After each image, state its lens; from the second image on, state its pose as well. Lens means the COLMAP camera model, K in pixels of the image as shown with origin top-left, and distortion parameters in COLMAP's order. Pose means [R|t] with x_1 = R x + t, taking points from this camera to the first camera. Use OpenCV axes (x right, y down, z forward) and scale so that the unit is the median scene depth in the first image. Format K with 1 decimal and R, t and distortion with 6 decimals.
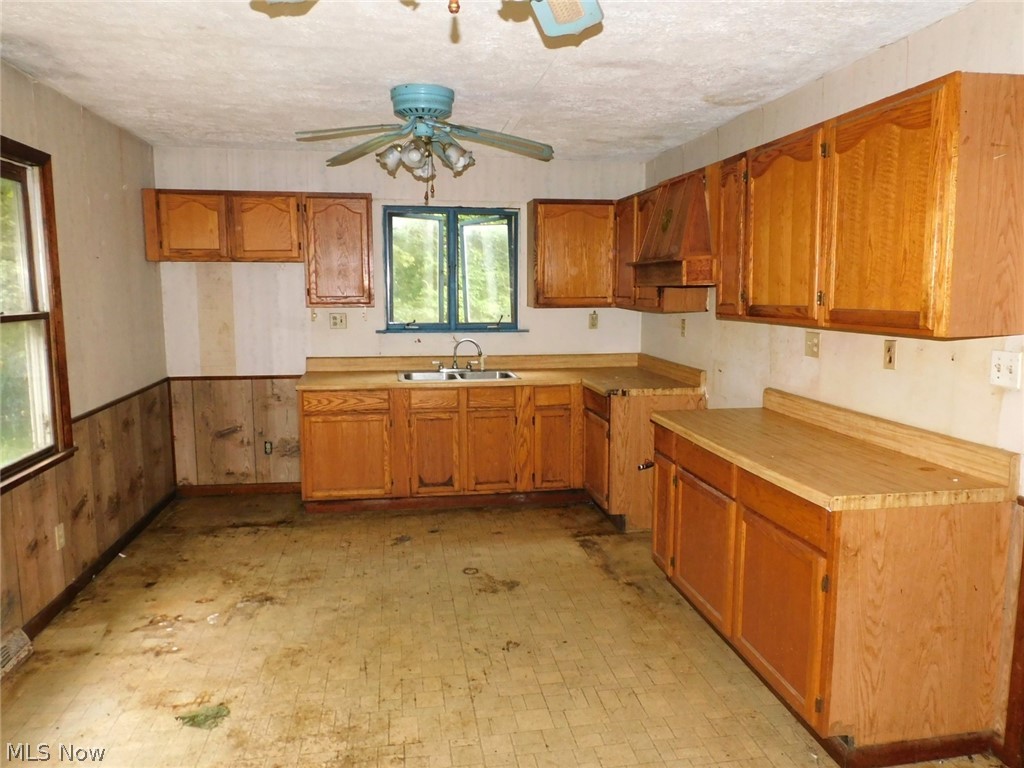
lens RADIAL K [[722.5, 0, 512.0], [0, 722.5, 384.0], [0, 0, 1]] dist [-0.031378, 0.002218]
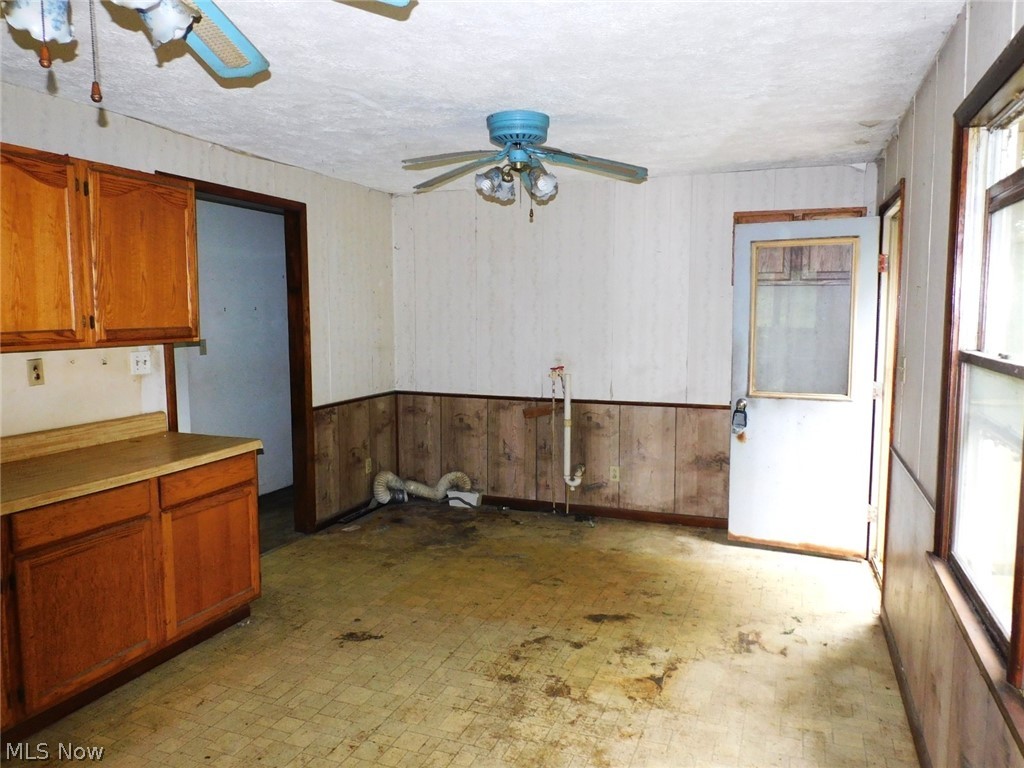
lens RADIAL K [[722.5, 0, 512.0], [0, 722.5, 384.0], [0, 0, 1]] dist [-0.031378, 0.002218]
pose [[-0.856801, -0.059107, 0.512249, -0.732544], [0.064210, 0.973447, 0.219723, -0.241554], [-0.511634, 0.221150, -0.830255, 1.712170]]
